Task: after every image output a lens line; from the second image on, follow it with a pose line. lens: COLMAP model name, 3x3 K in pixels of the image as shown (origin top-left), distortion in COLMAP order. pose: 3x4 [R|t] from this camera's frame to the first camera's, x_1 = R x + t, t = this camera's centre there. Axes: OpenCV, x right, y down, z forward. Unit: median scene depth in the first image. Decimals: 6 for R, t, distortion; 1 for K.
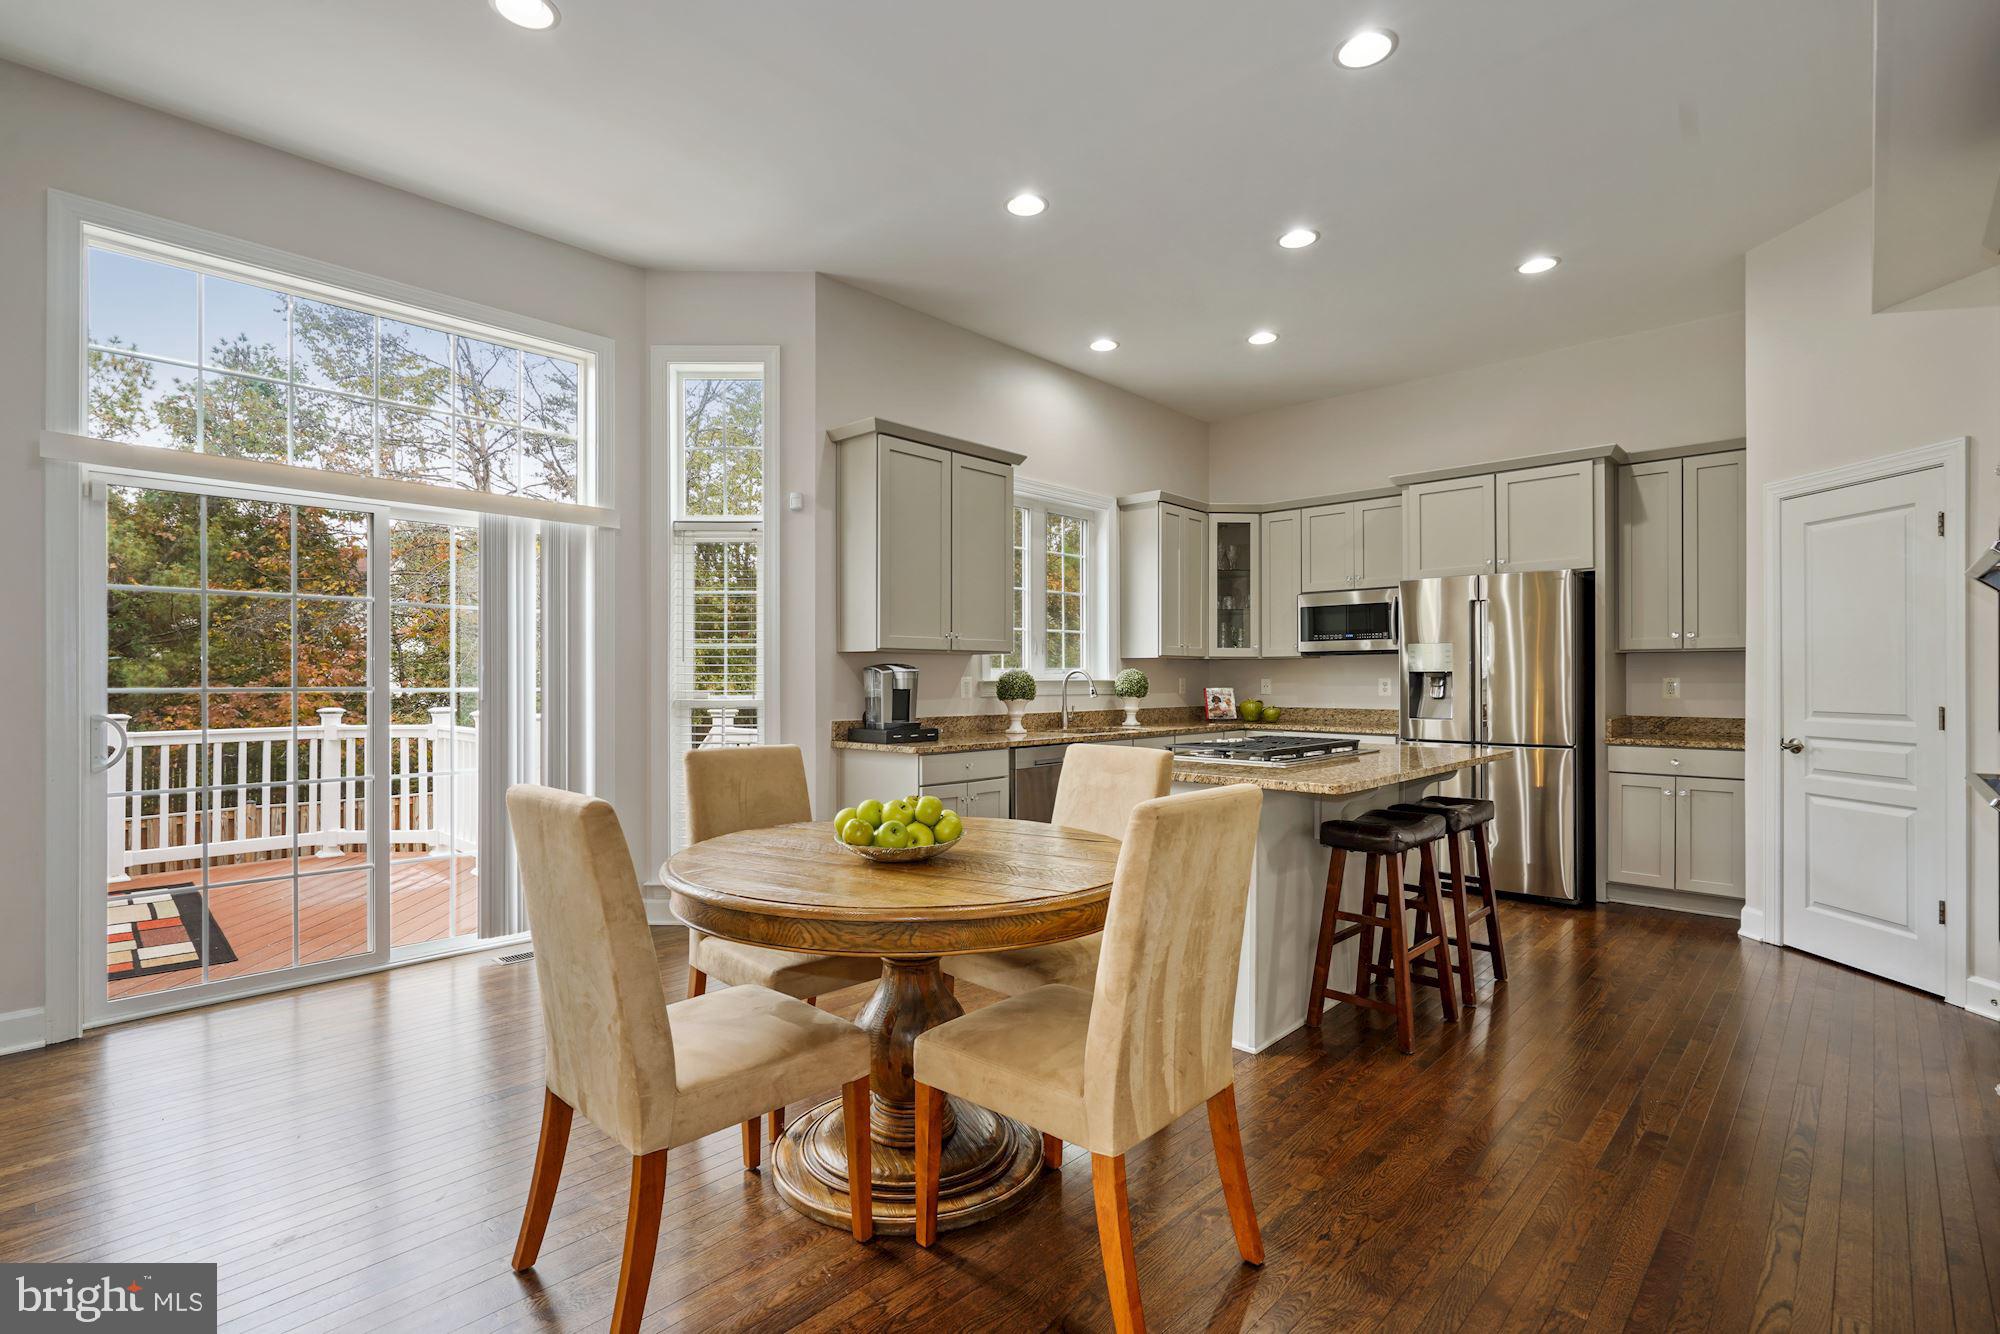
lens RADIAL K [[928.8, 0, 1000.0], [0, 928.8, 667.0], [0, 0, 1]] dist [-0.001172, 0.000060]
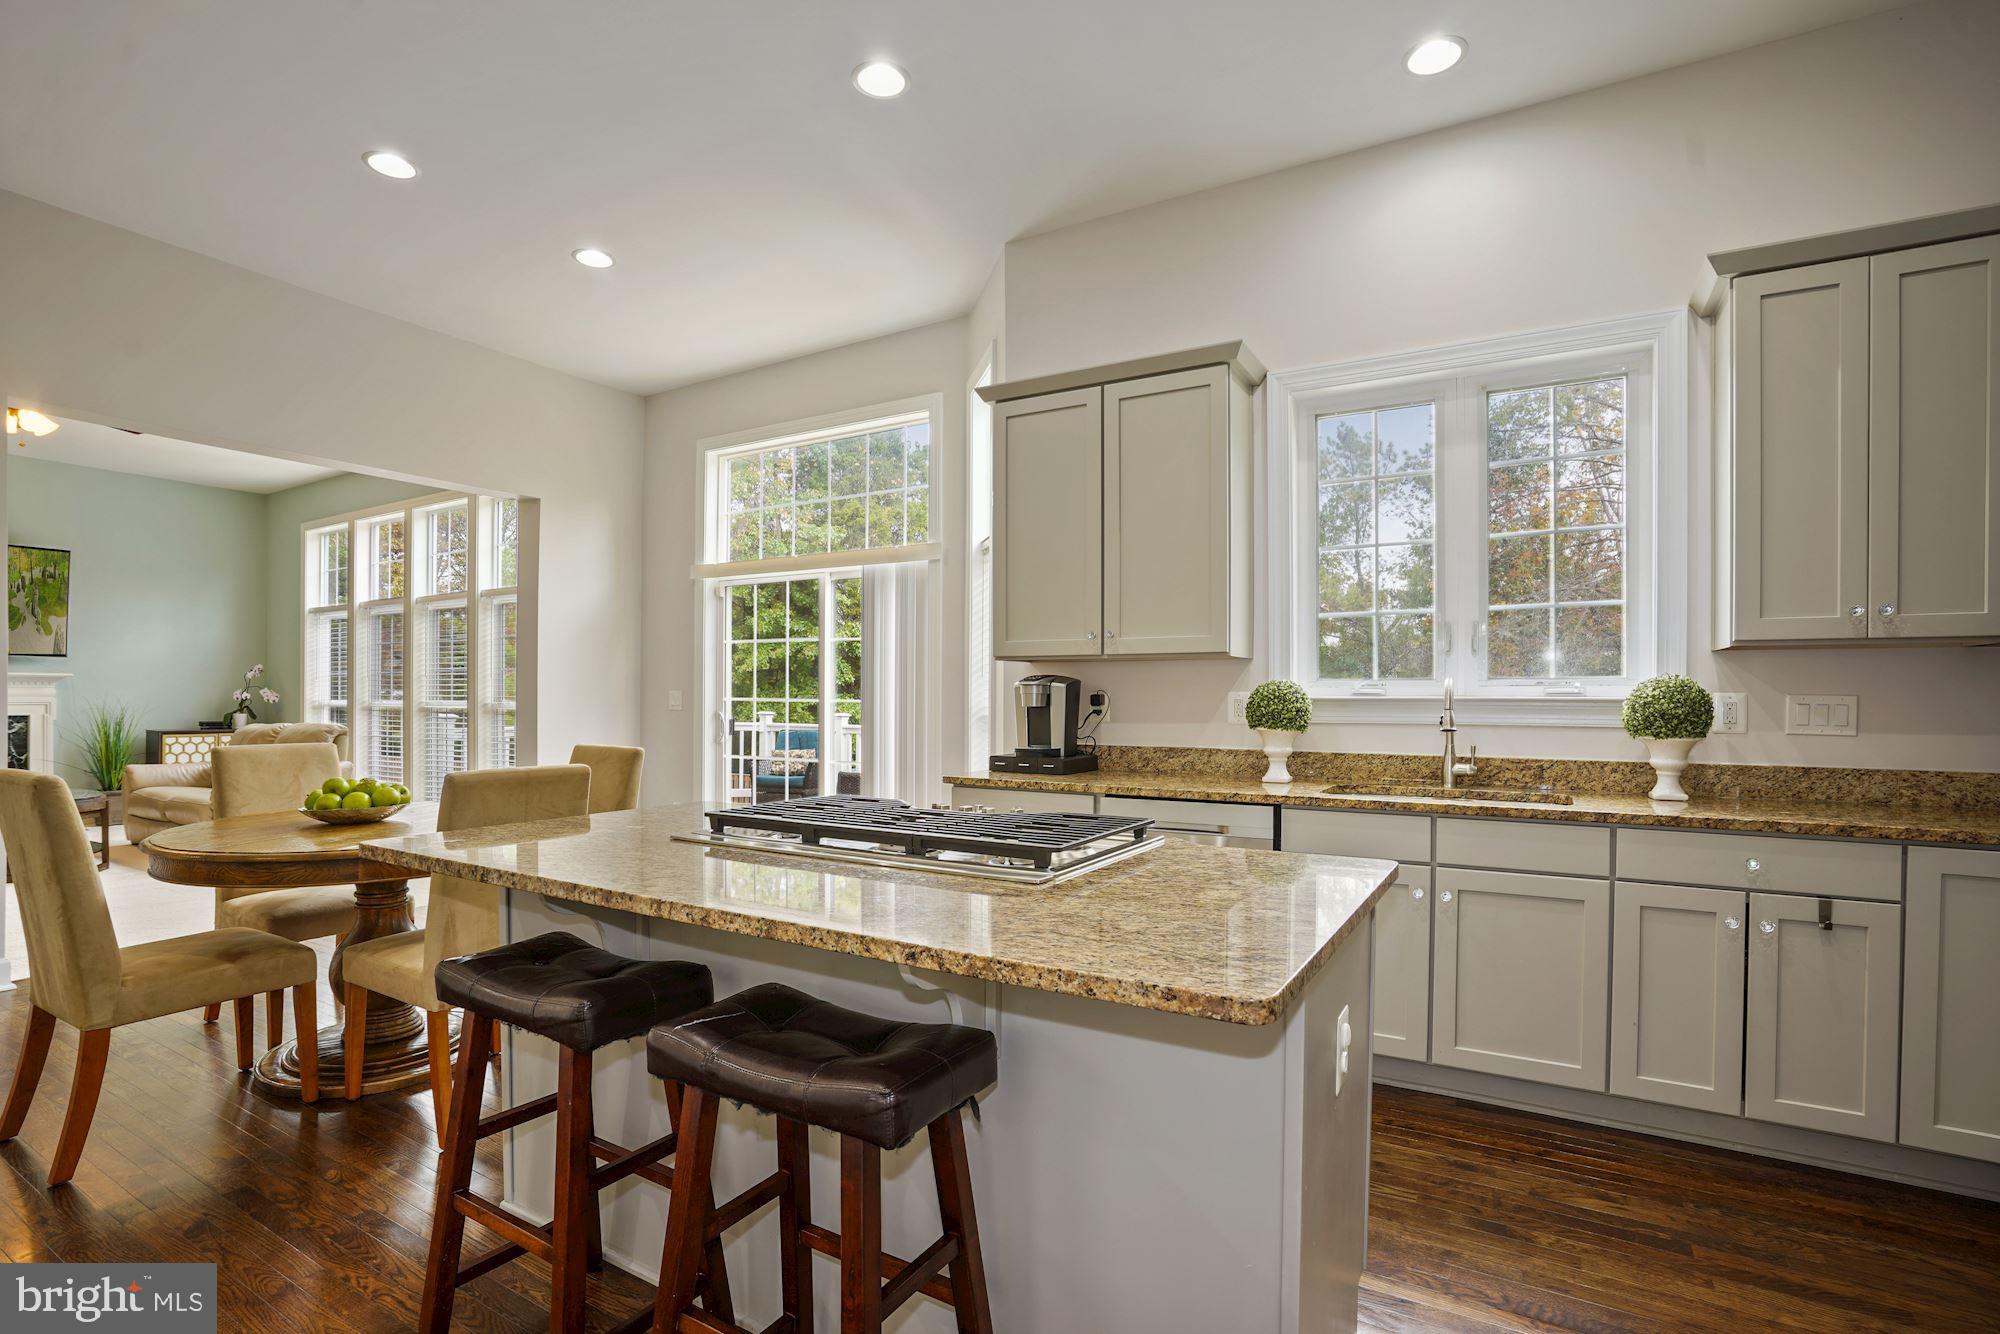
lens RADIAL K [[955.7, 0, 1000.7], [0, 955.7, 709.8], [0, 0, 1]] dist [-0.017802, -0.000032]
pose [[0.232900, 0.021458, -0.972264, 0.600847], [0.011342, 0.999629, 0.024779, 0.004248], [0.972434, -0.016798, 0.232570, 0.668837]]
